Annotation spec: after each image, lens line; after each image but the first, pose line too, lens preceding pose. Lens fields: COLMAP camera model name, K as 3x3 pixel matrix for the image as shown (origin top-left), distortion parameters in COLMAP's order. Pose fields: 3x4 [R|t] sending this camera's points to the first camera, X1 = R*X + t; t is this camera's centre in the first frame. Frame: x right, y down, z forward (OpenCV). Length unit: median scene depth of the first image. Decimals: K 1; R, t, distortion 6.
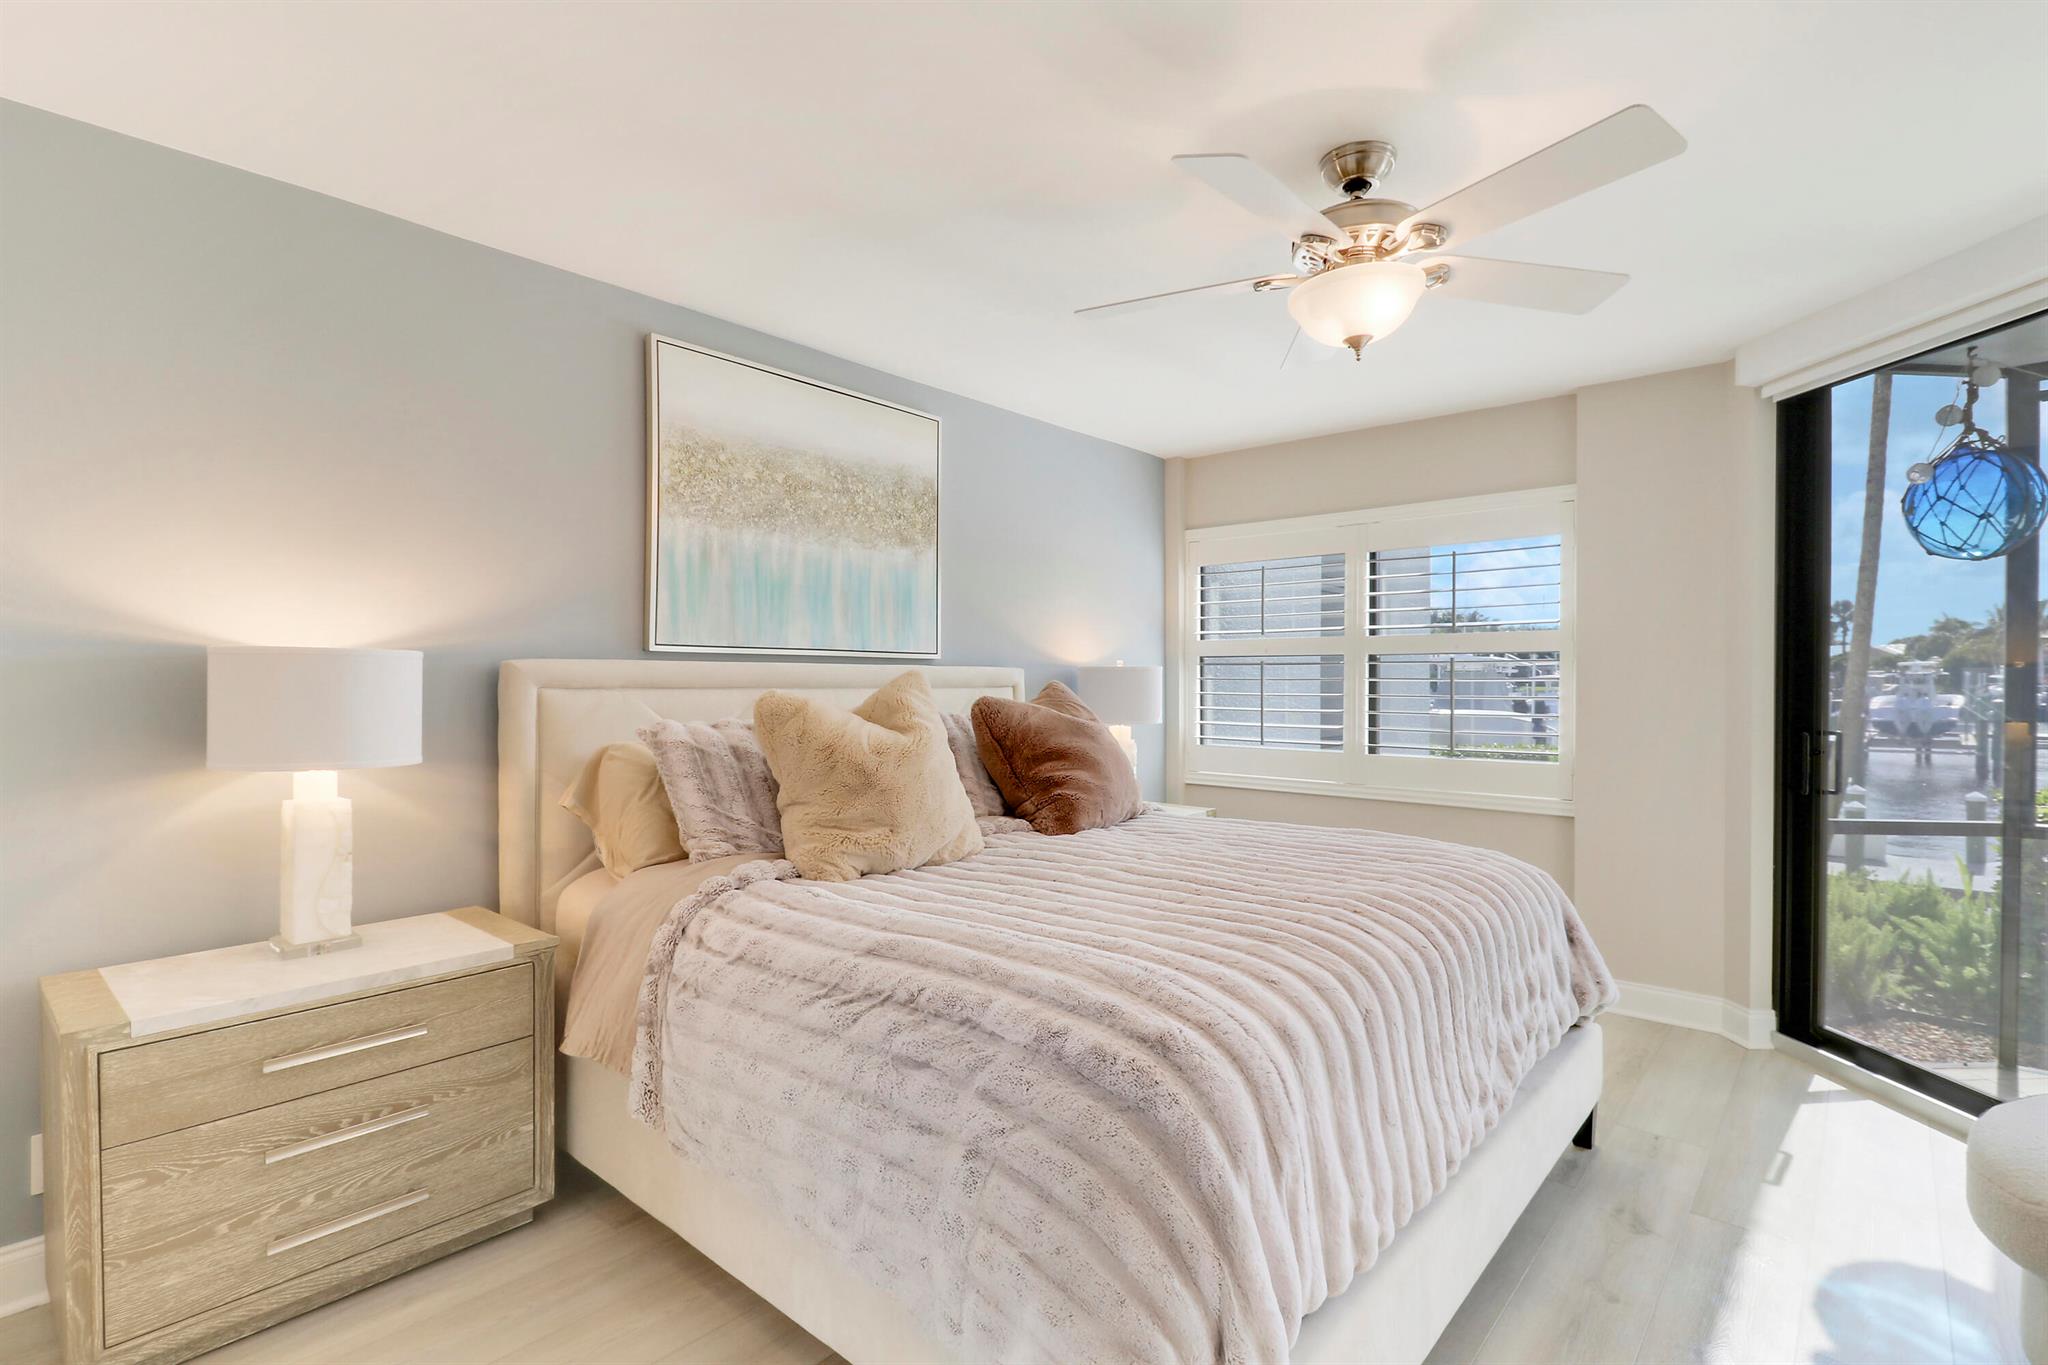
lens RADIAL K [[965.4, 0, 1026.8], [0, 965.4, 694.9], [0, 0, 1]] dist [-0.000890, -0.000185]
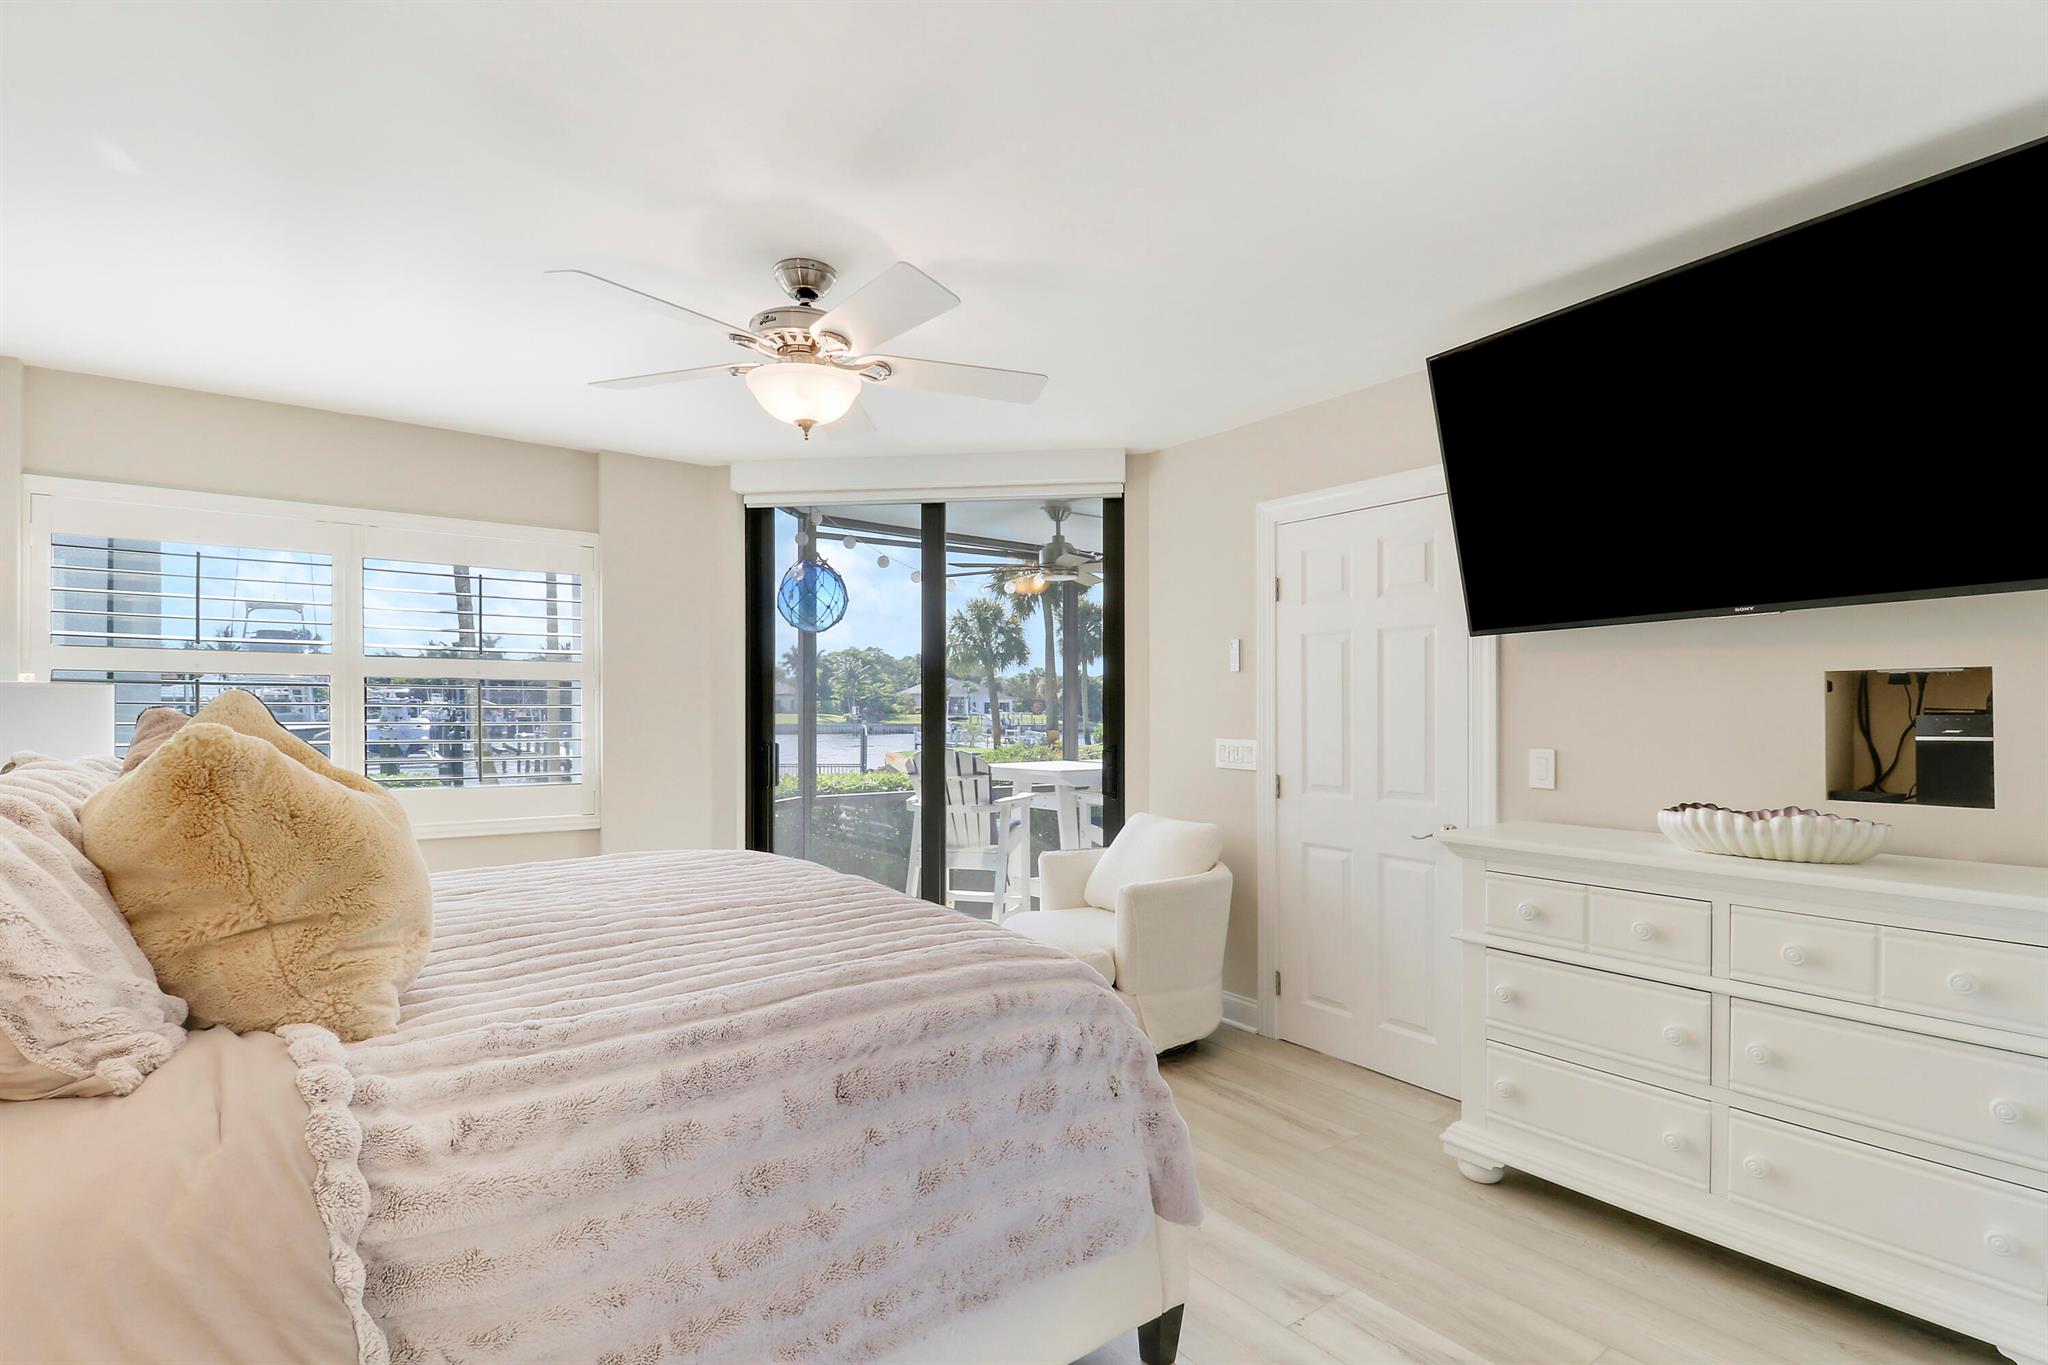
lens RADIAL K [[965.4, 0, 1026.8], [0, 965.4, 694.9], [0, 0, 1]] dist [-0.000890, -0.000185]
pose [[0.209775, 0.006846, 0.977726, -0.438610], [0.019245, 0.999753, -0.011130, -0.007554], [-0.977560, 0.021152, 0.209591, 0.278906]]
